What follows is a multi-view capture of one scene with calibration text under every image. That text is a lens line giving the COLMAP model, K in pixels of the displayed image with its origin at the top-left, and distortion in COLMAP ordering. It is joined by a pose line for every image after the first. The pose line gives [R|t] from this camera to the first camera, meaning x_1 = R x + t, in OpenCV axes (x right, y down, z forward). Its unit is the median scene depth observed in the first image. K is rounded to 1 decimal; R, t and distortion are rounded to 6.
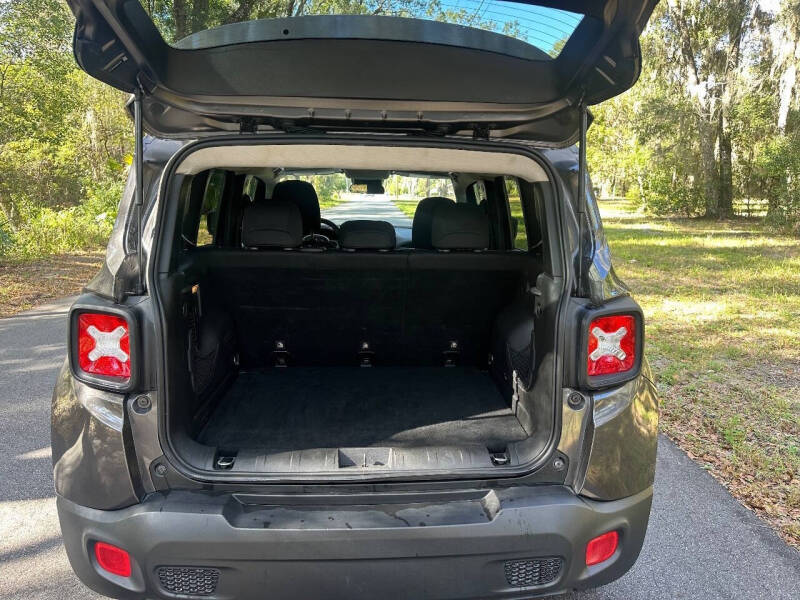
lens RADIAL K [[584.0, 0, 406.7], [0, 584.0, 294.3], [0, 0, 1]] dist [0.007170, -0.003629]
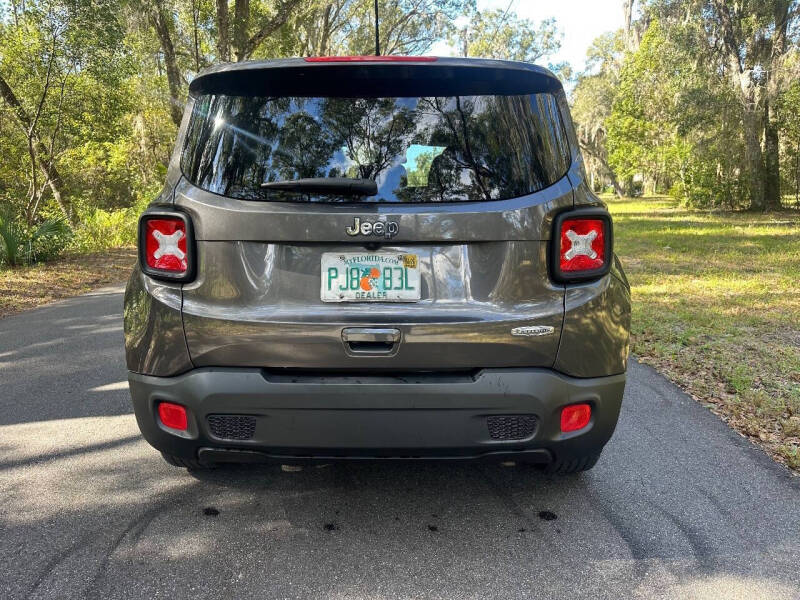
lens RADIAL K [[589.2, 0, 400.0], [0, 589.2, 300.0], [0, 0, 1]] dist [0.005675, -0.005925]
pose [[0.996907, -0.005104, -0.078424, 0.007485], [0.004774, 0.999979, -0.004406, 0.019726], [0.078445, 0.004018, 0.996910, -0.020330]]
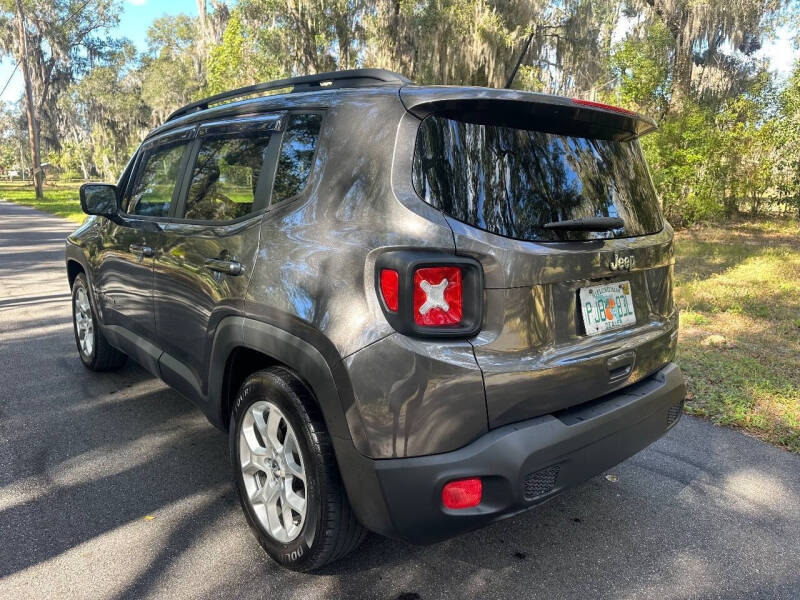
lens RADIAL K [[591.5, 0, 394.6], [0, 591.5, 296.6], [0, 0, 1]] dist [0.007901, -0.004412]
pose [[0.792399, -0.106255, 0.600678, -0.114536], [0.094866, 0.994197, 0.050721, 0.002330], [-0.602582, 0.016792, 0.797881, 0.018638]]
